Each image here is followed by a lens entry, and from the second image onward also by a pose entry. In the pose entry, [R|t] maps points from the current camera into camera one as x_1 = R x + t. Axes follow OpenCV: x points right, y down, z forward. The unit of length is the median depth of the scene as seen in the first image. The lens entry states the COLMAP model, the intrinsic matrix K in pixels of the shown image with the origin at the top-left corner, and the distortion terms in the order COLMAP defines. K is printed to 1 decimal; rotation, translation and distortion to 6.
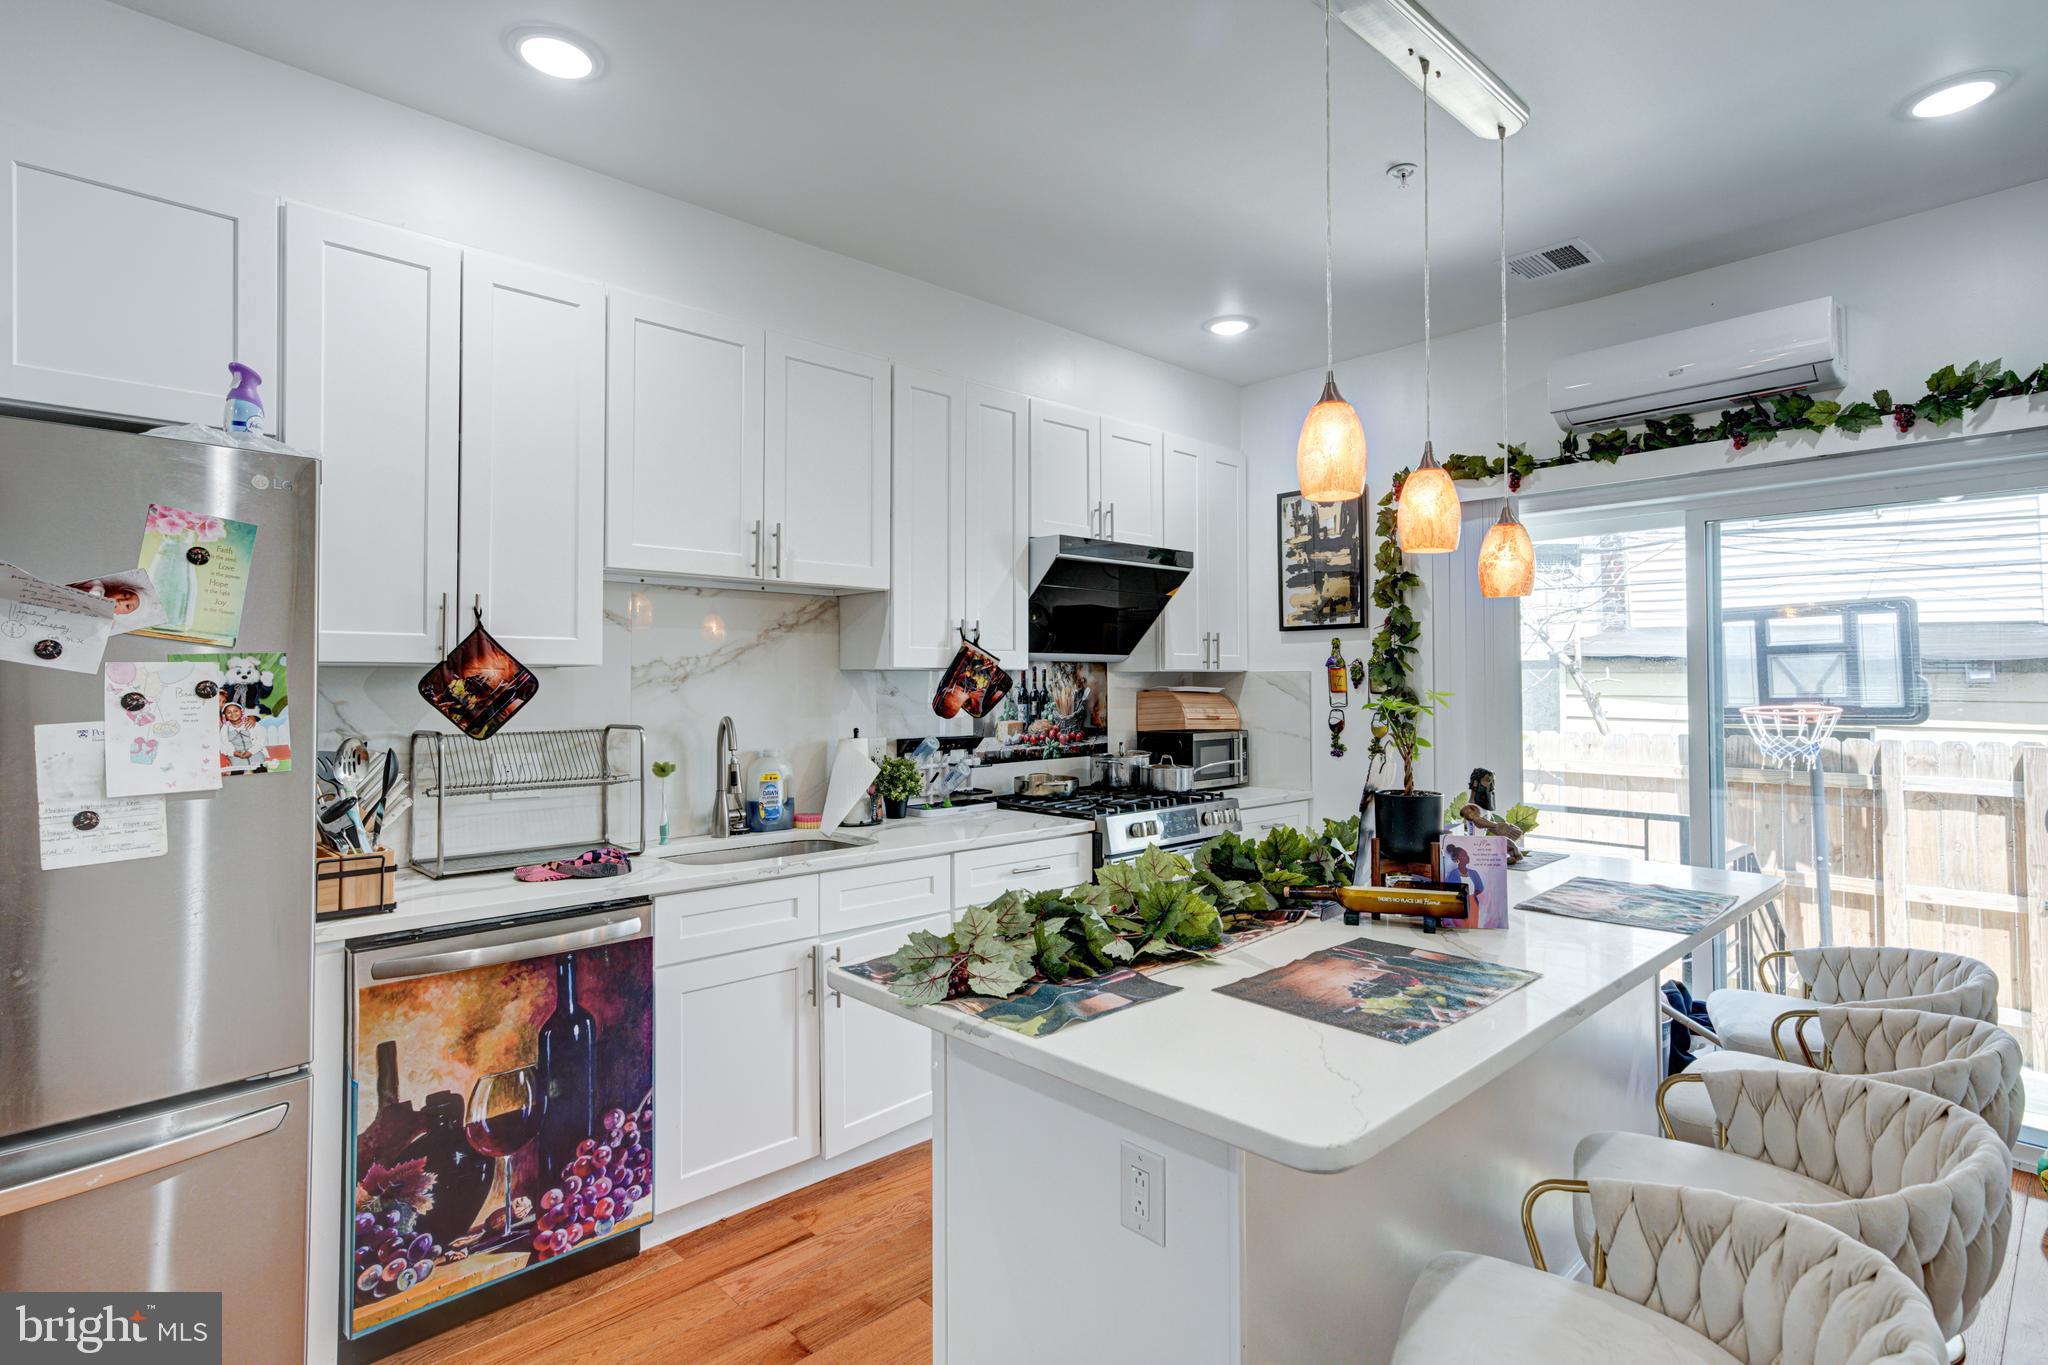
lens RADIAL K [[1030.5, 0, 1015.5], [0, 1030.5, 664.9], [0, 0, 1]] dist [-0.001350, 0.013027]
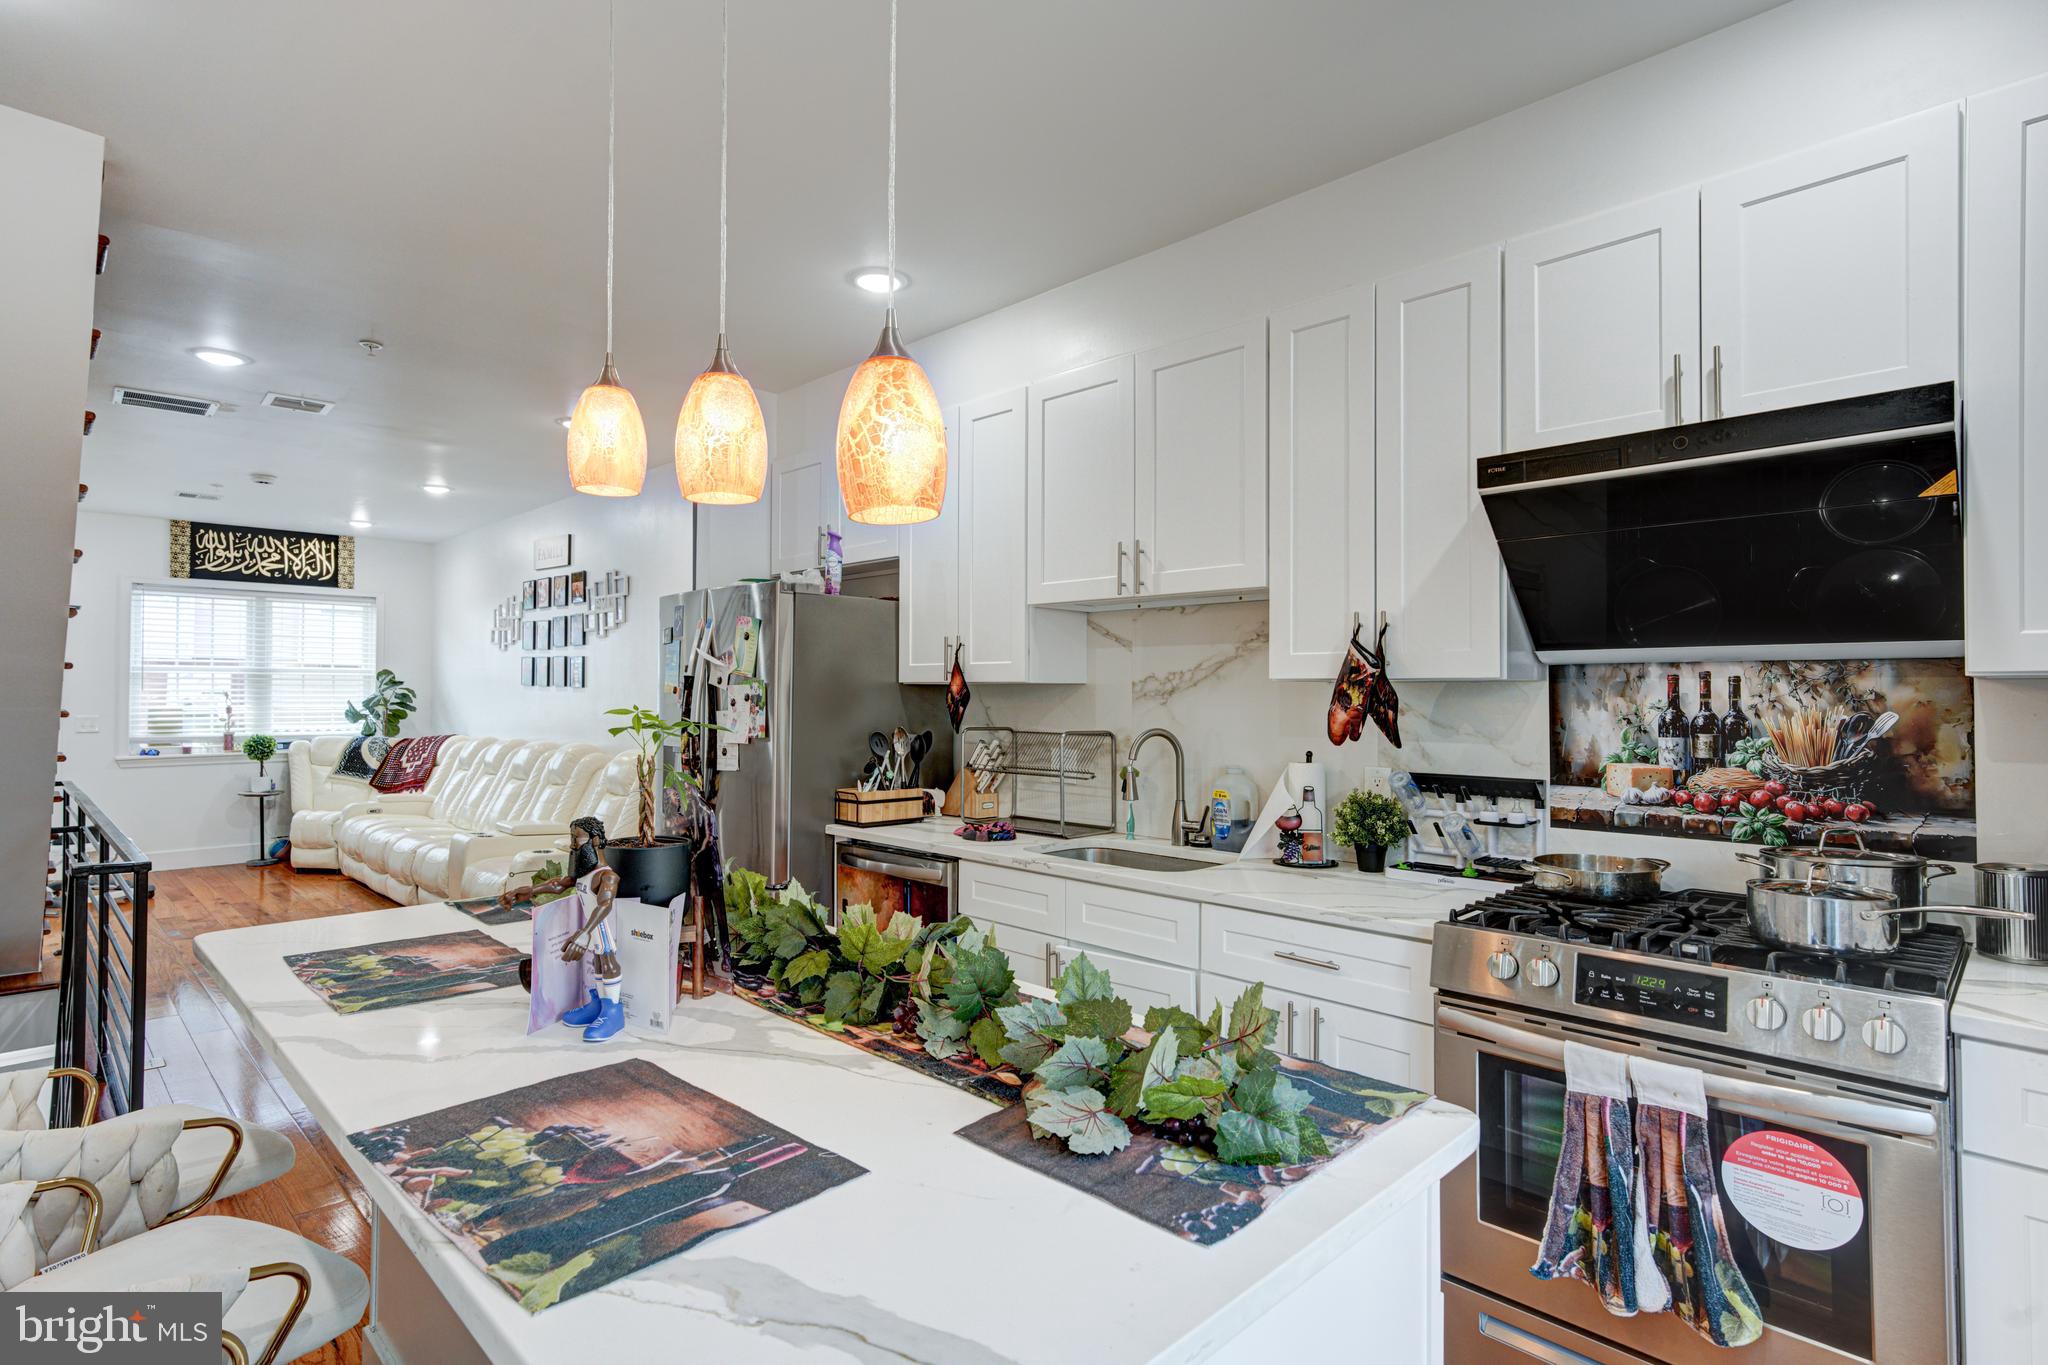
lens RADIAL K [[1019.0, 0, 1027.9], [0, 1019.0, 680.5], [0, 0, 1]] dist [-0.003763, 0.015610]
pose [[0.026515, -0.010136, -0.999597, 0.562002], [0.014173, 0.999852, -0.009763, 0.006835], [0.999548, -0.013908, 0.026655, 0.624387]]
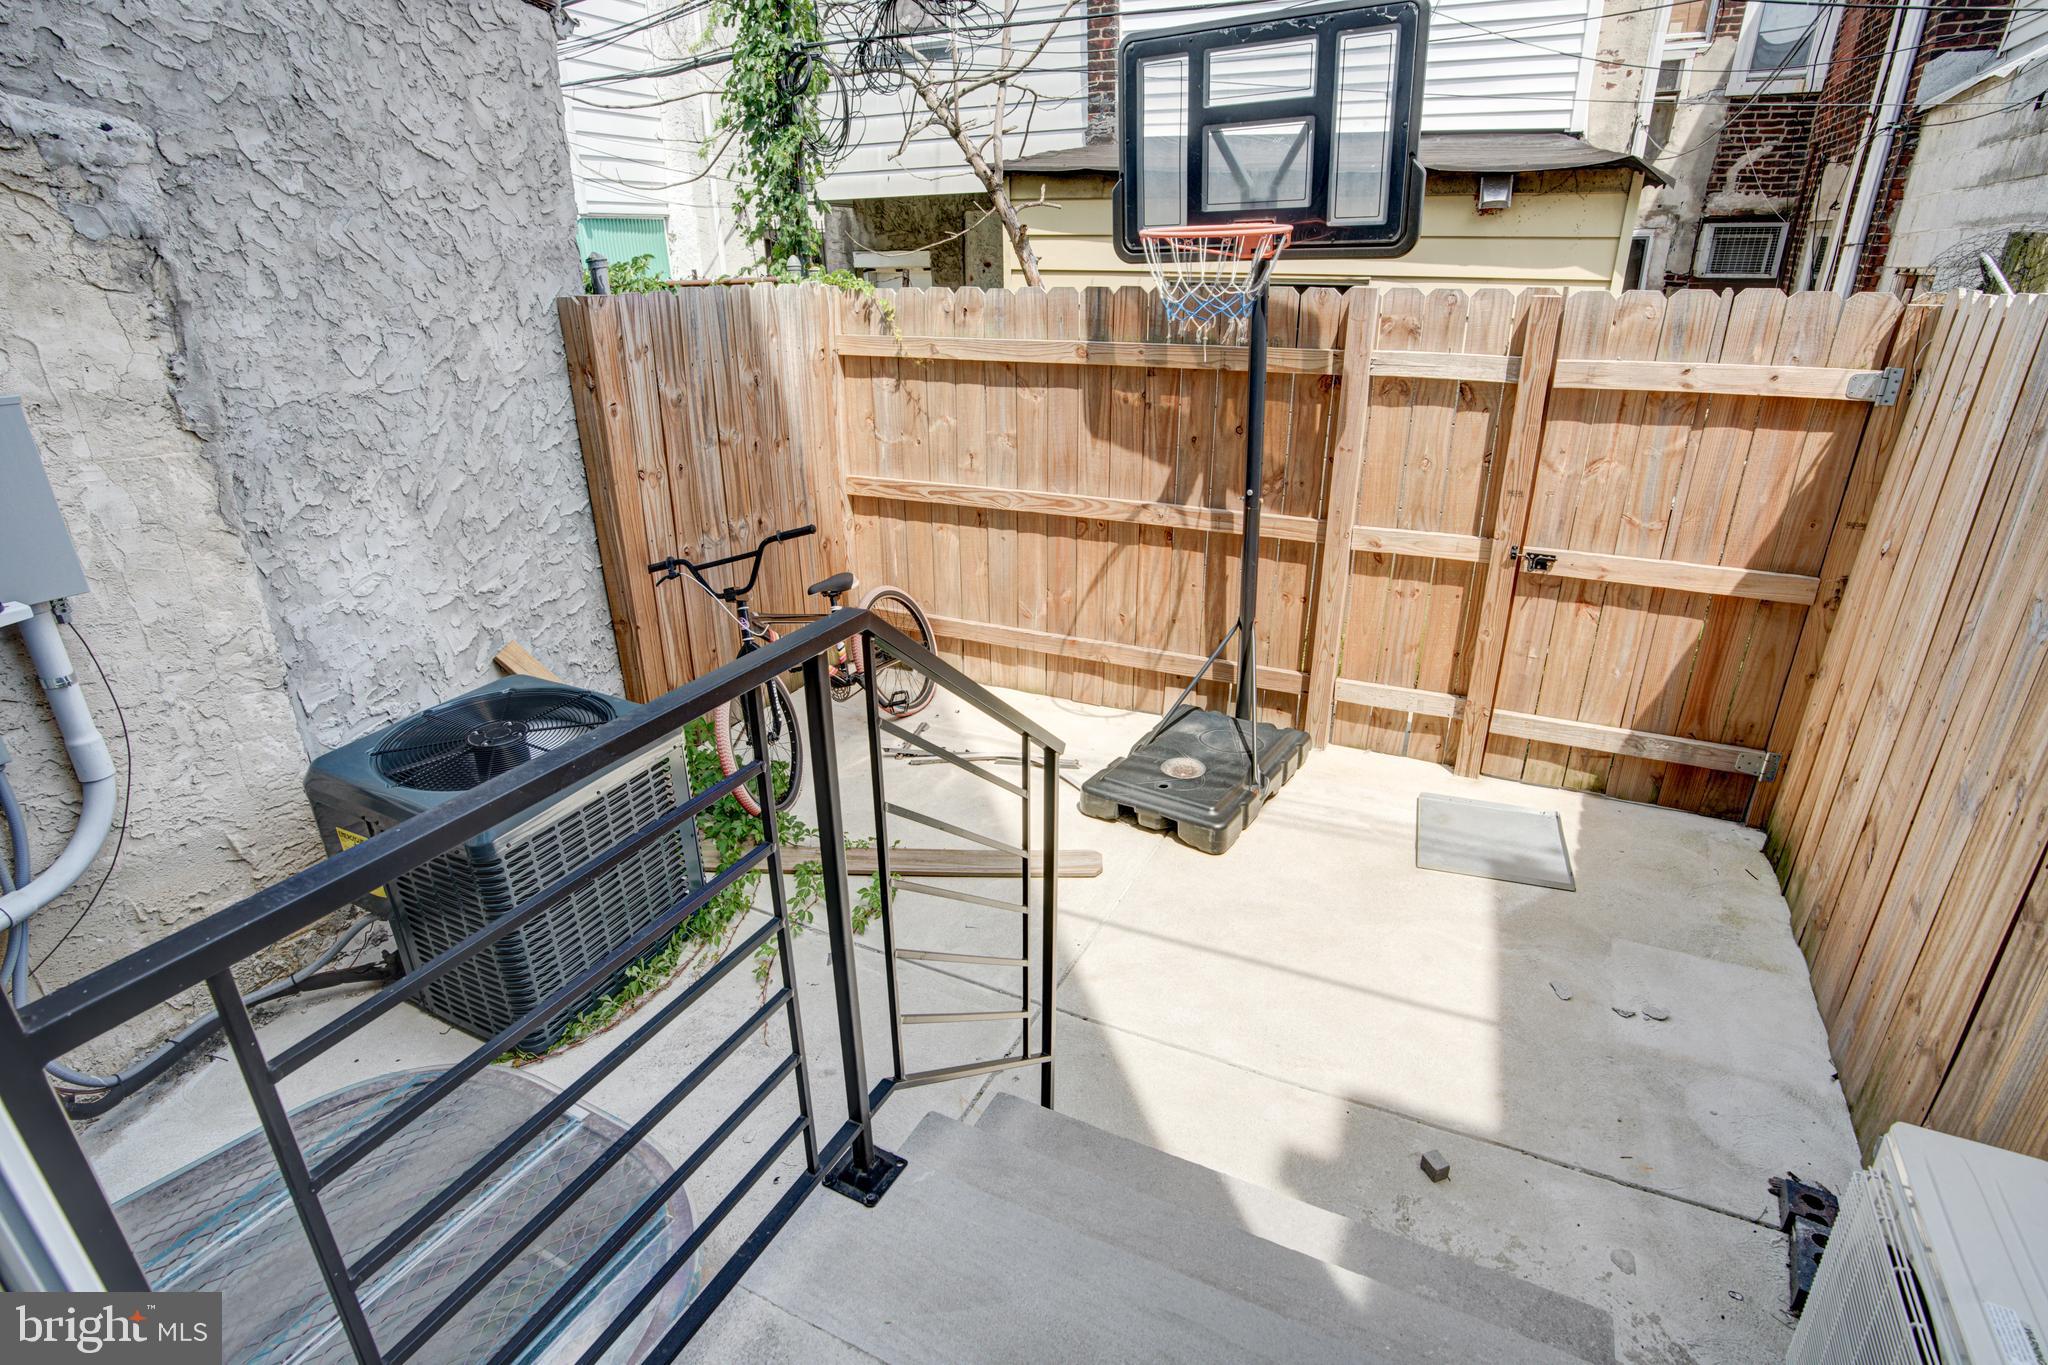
lens RADIAL K [[1062.0, 0, 1024.0], [0, 1062.0, 682.5], [0, 0, 1]] dist [-0.031054, 0.016510]
pose [[0.936517, -0.129601, 0.325790, 0.697489], [-0.006849, 0.922238, 0.386562, 0.076955], [-0.350555, -0.364253, 0.862804, 0.743806]]
